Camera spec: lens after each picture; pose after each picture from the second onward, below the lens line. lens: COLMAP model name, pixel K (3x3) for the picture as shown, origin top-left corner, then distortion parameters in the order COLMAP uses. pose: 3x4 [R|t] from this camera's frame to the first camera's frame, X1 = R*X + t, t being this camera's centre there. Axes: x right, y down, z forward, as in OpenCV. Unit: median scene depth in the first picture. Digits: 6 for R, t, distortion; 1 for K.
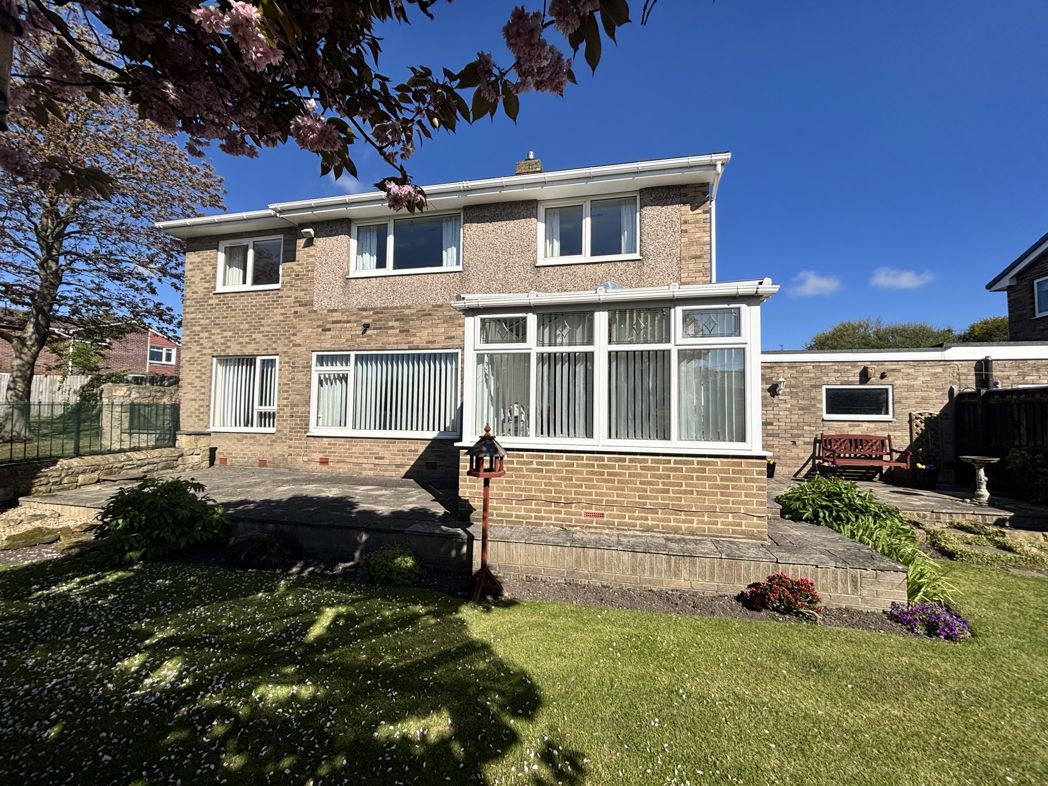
lens RADIAL K [[425.4, 0, 525.3], [0, 425.4, 392.0], [0, 0, 1]] dist [0.008738, -0.000518]
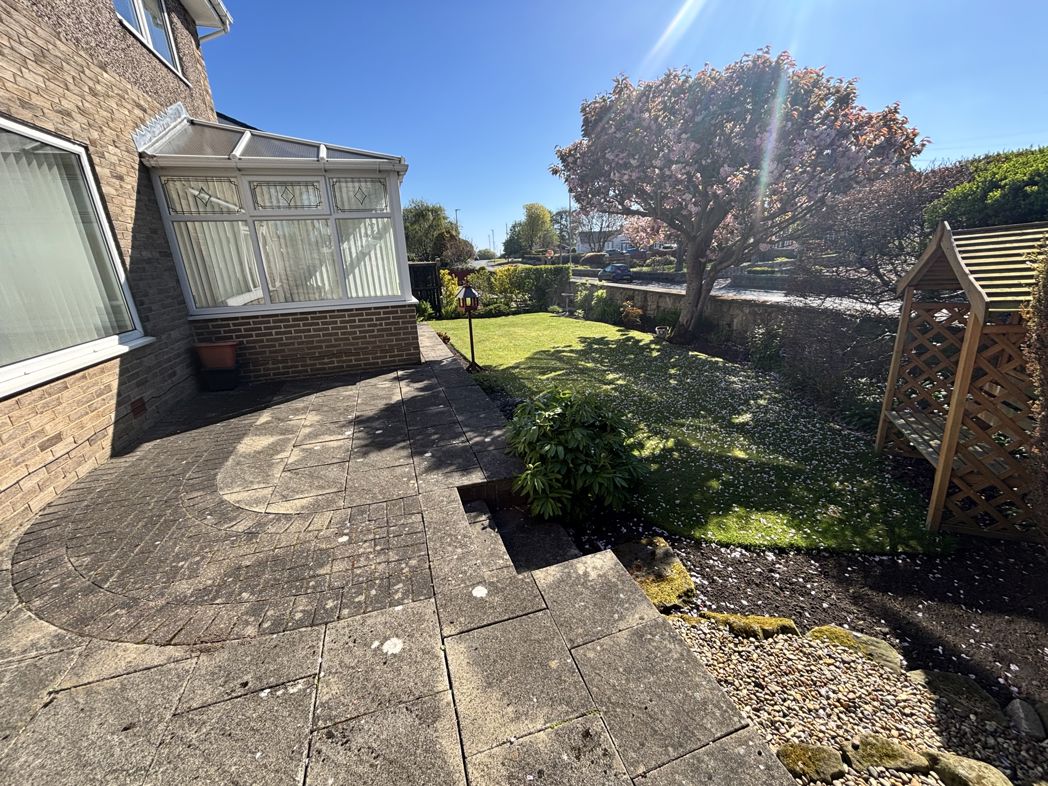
lens RADIAL K [[425.4, 0, 523.2], [0, 425.4, 389.8], [0, 0, 1]] dist [0.008738, -0.000518]
pose [[-0.518354, -0.243772, 0.819686, -1.799916], [-0.007946, 0.959842, 0.280429, 0.029166], [-0.855129, 0.138848, -0.499475, 1.850009]]
